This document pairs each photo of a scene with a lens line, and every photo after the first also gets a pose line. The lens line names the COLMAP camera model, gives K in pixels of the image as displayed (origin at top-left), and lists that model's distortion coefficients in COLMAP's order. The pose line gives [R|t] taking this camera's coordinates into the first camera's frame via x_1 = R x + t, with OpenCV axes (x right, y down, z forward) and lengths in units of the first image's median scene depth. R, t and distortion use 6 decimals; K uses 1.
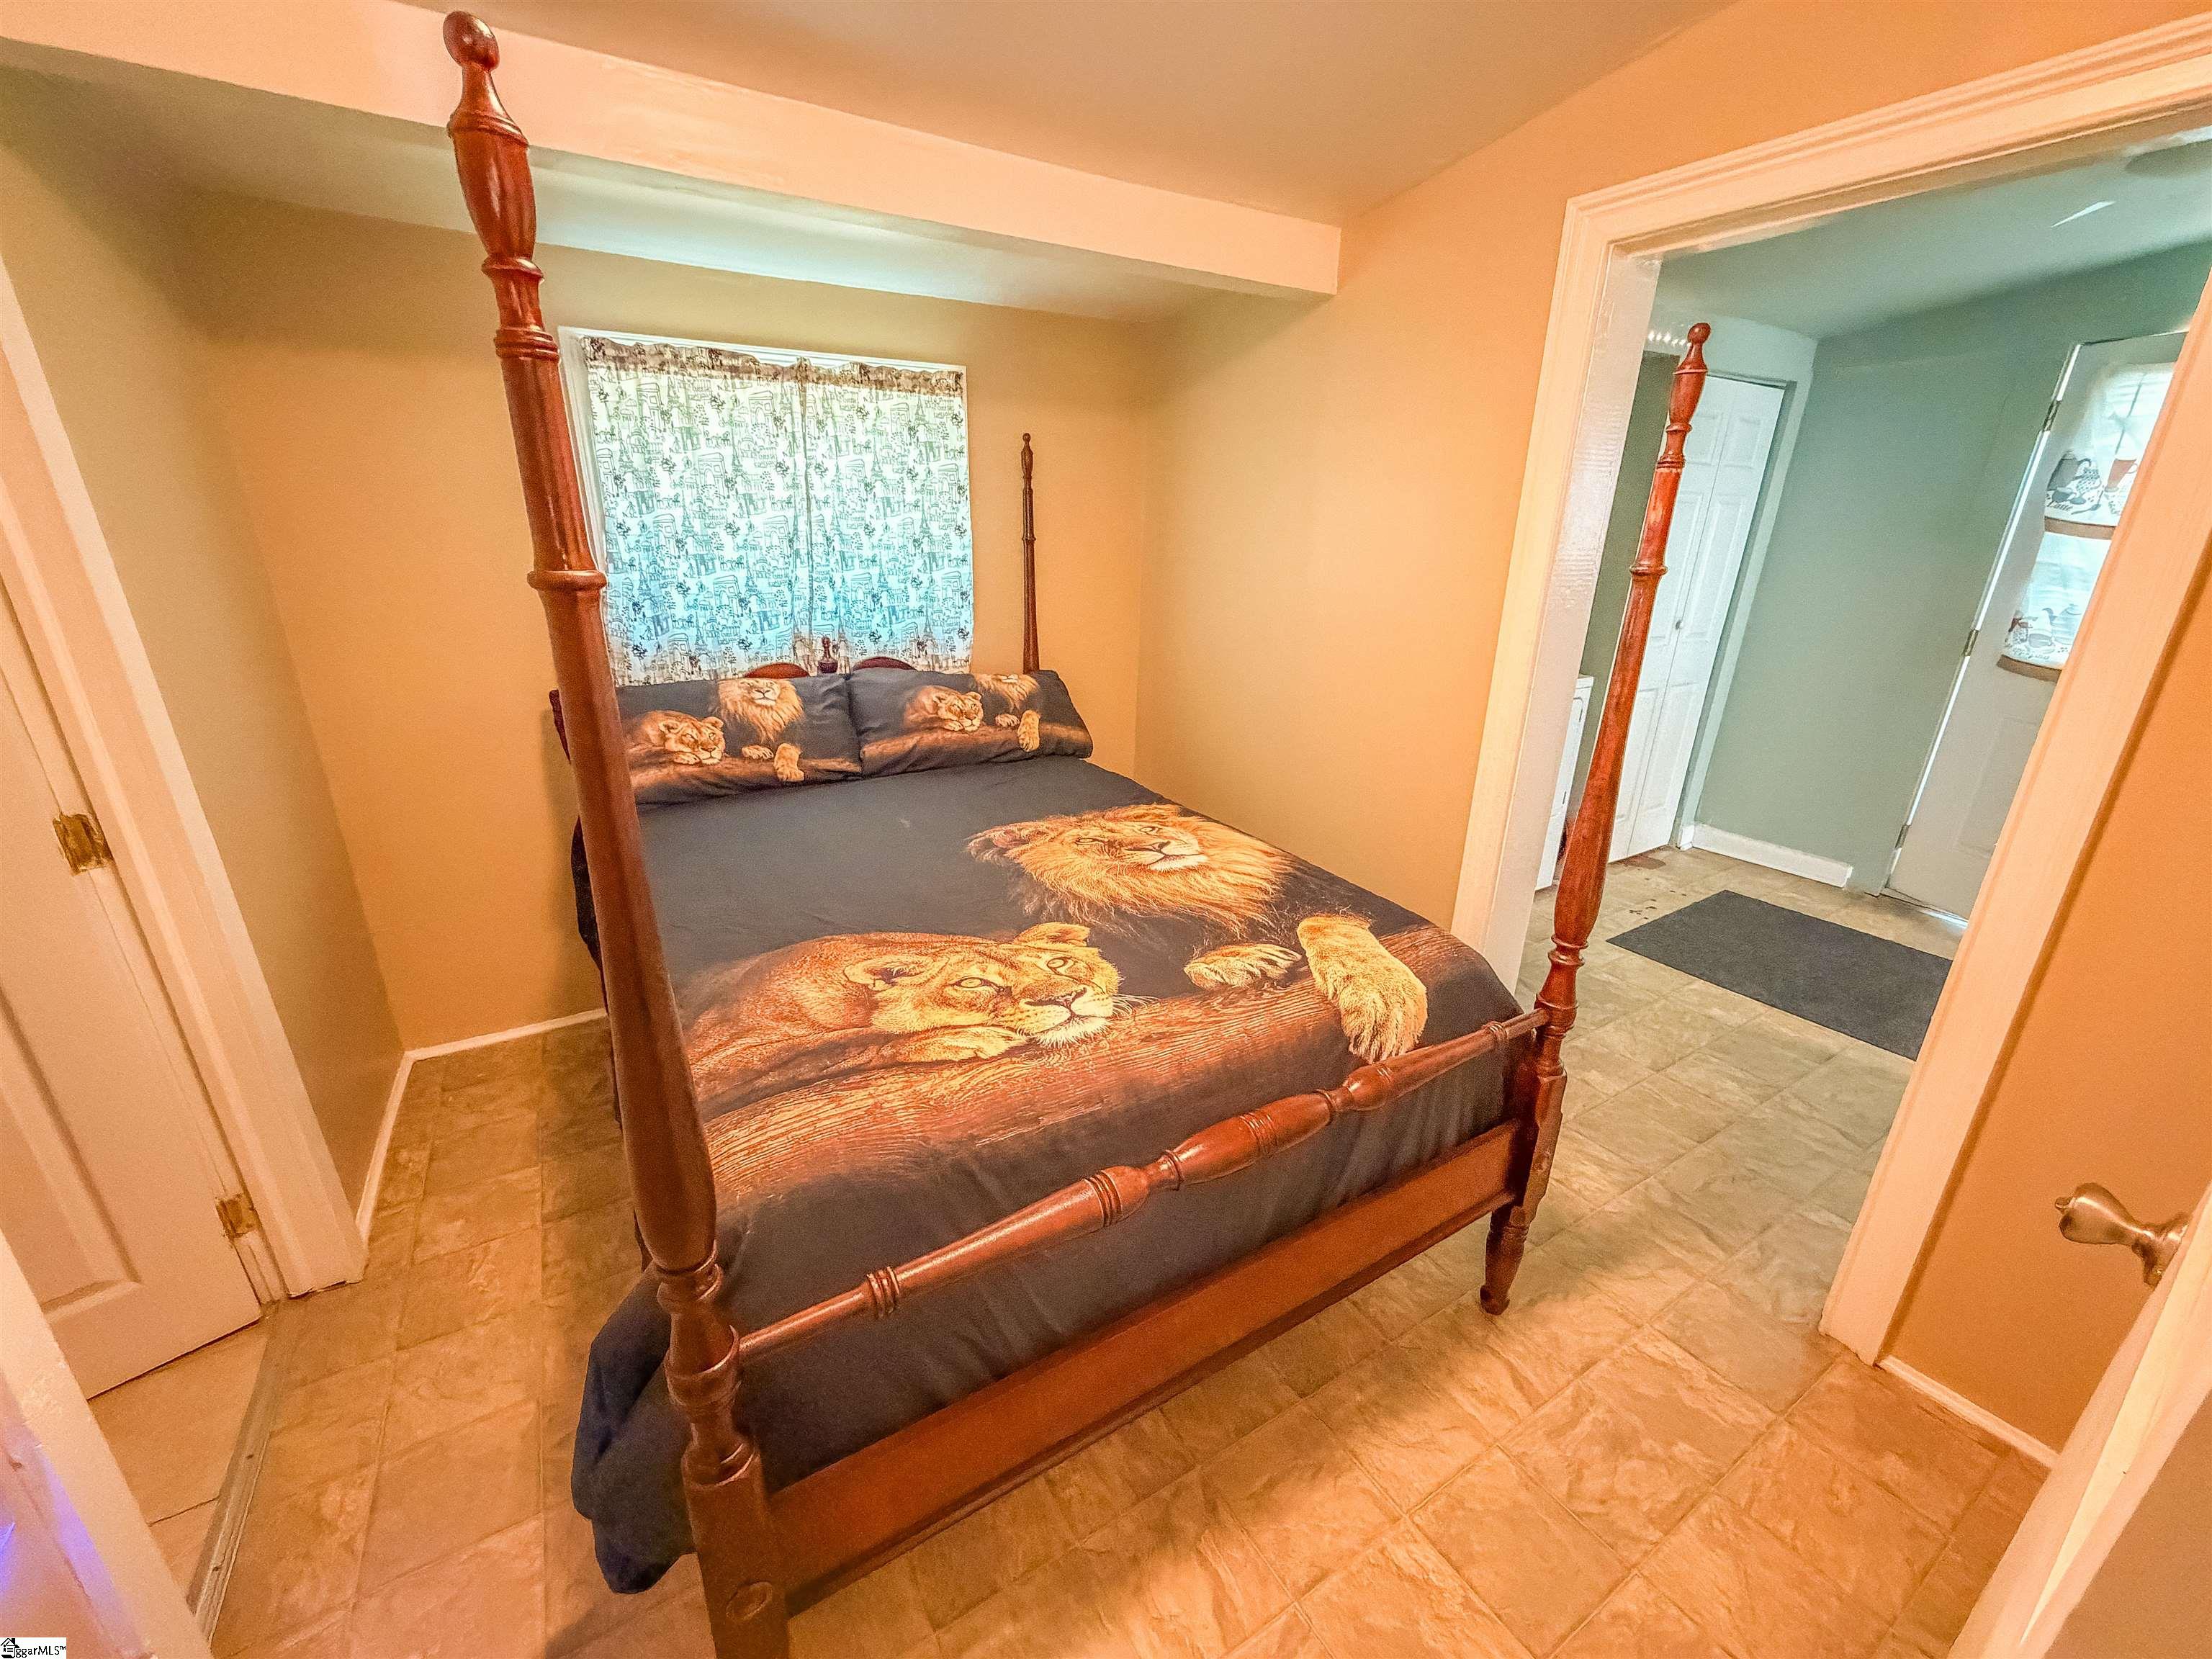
lens RADIAL K [[884.6, 0, 1095.3], [0, 884.6, 834.5], [0, 0, 1]] dist [0.001947, 0.000584]
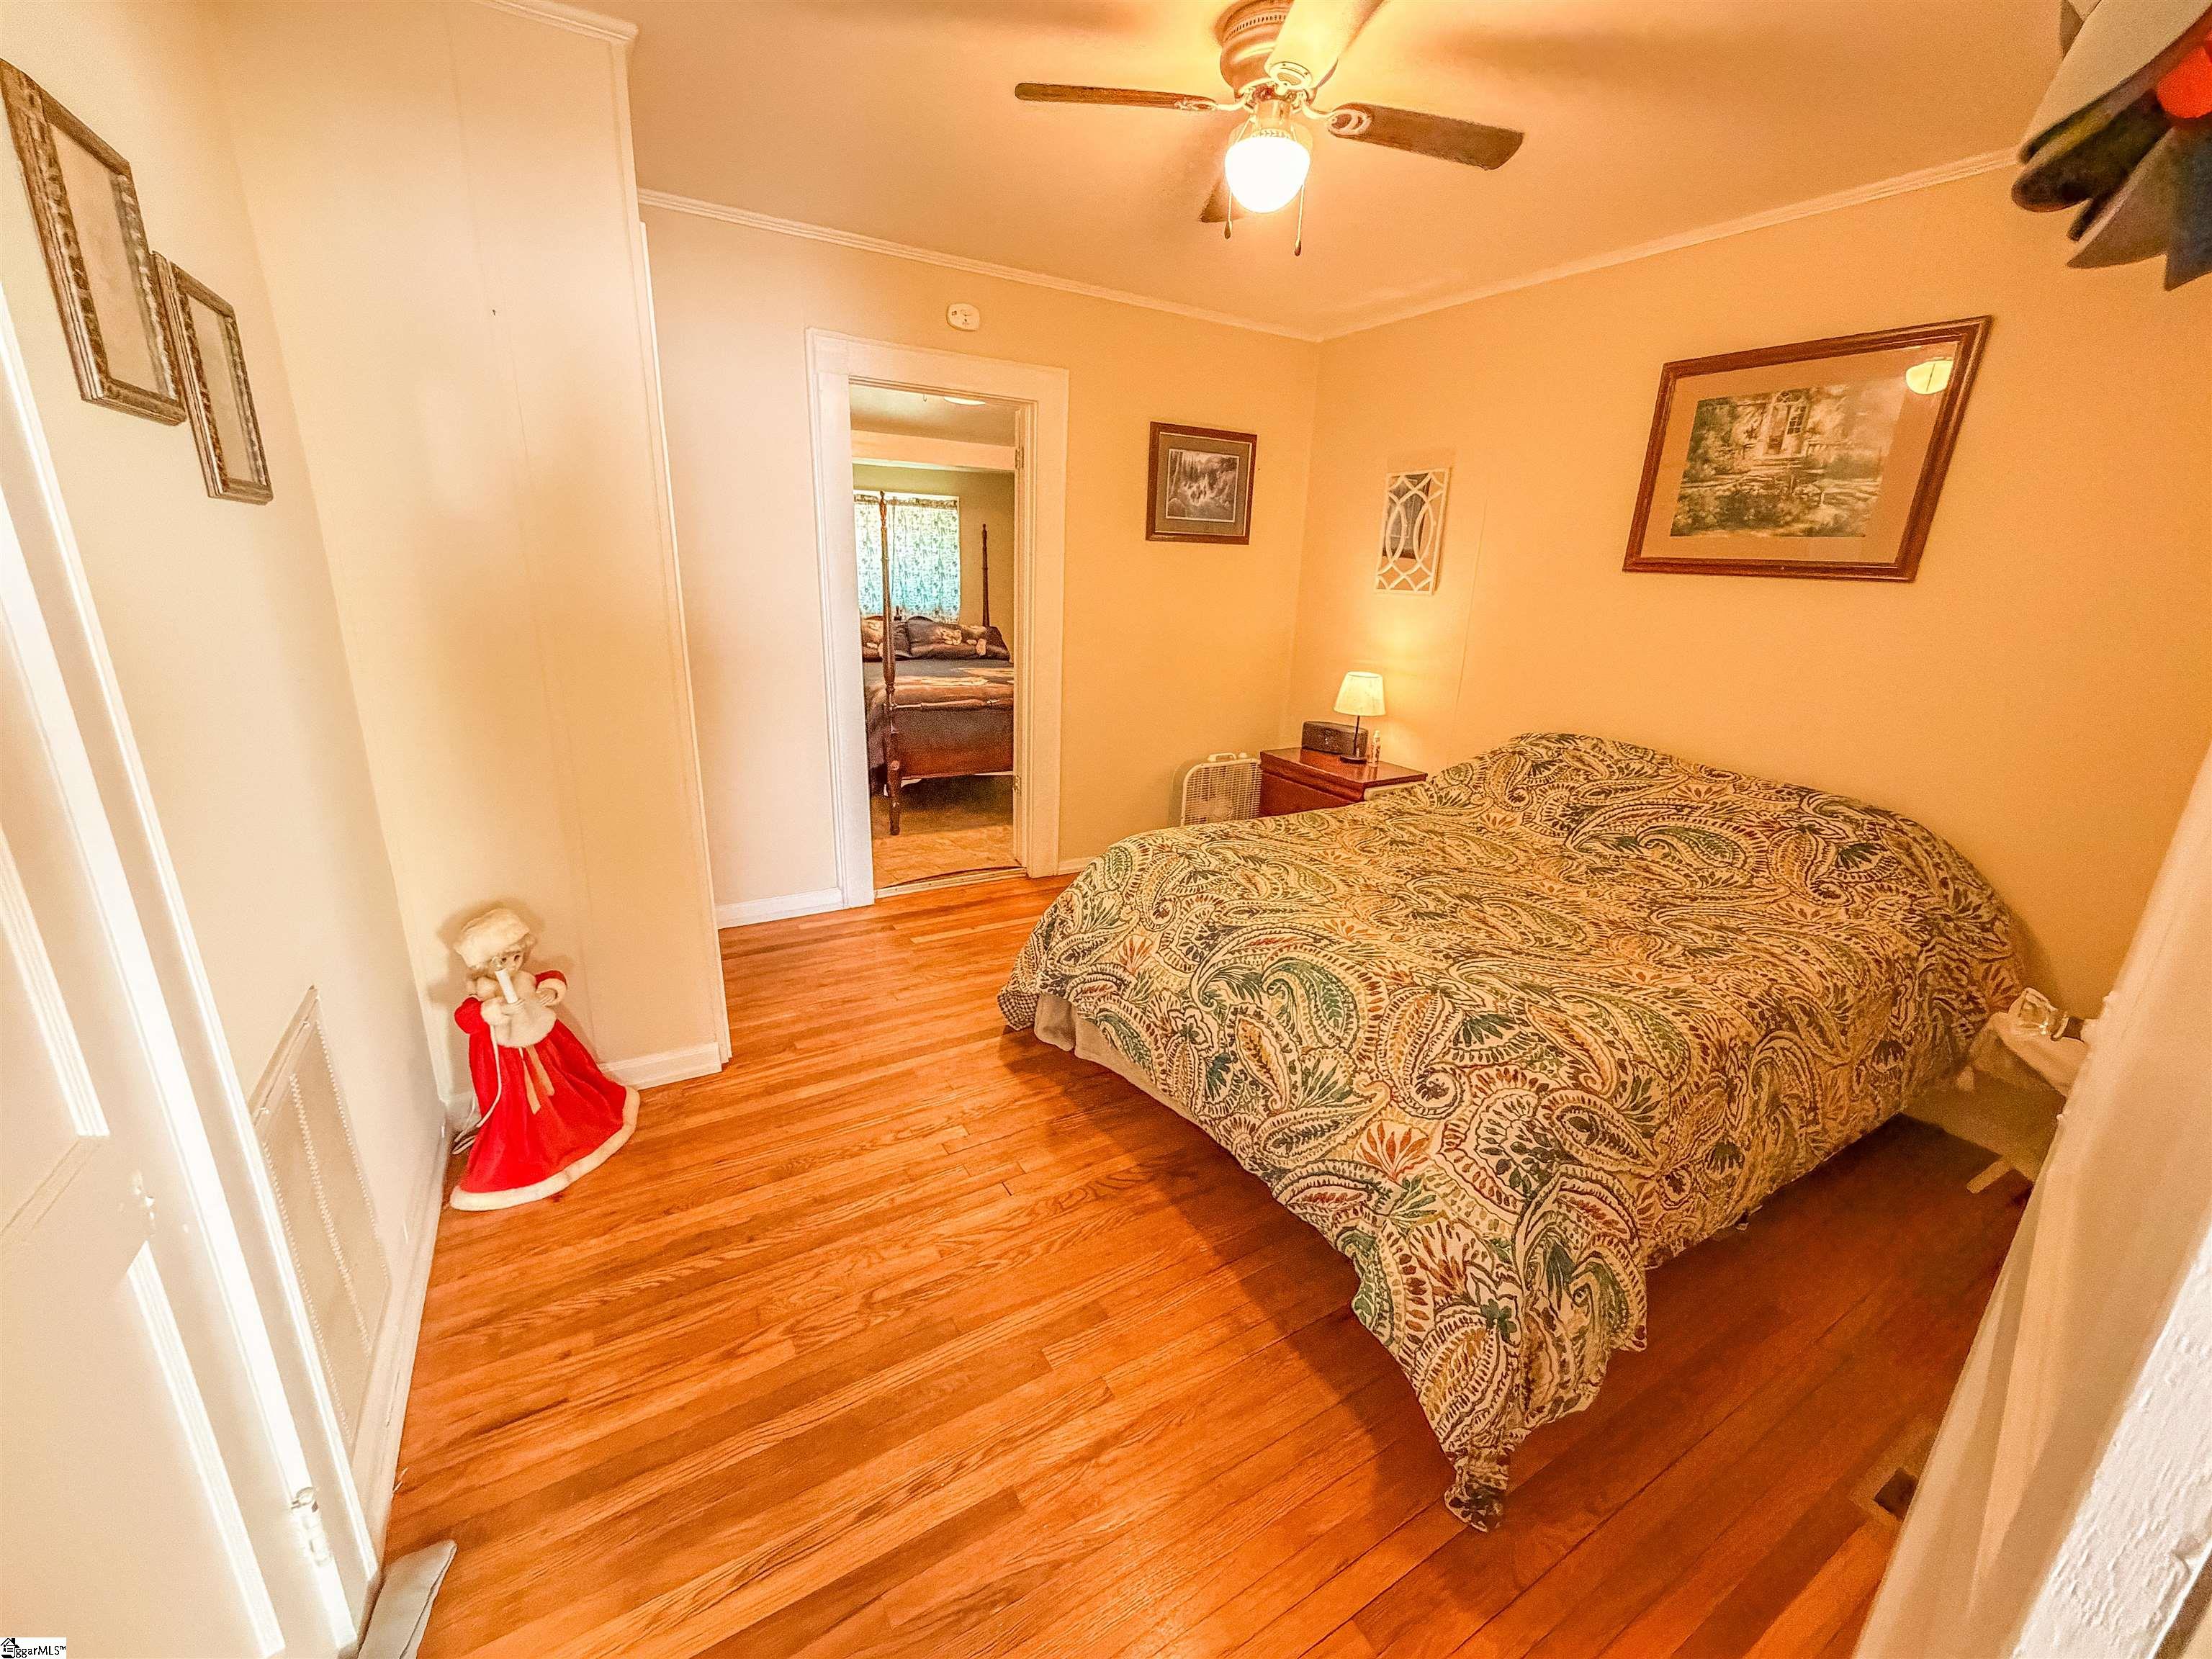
lens RADIAL K [[884.6, 0, 1106.2], [0, 884.6, 820.9], [0, 0, 1]] dist [0.001947, 0.000584]
pose [[0.999802, 0.019437, -0.004208, 0.284099], [-0.019655, 0.998013, -0.059867, 0.493243], [0.003036, 0.059938, 0.998198, -1.363333]]
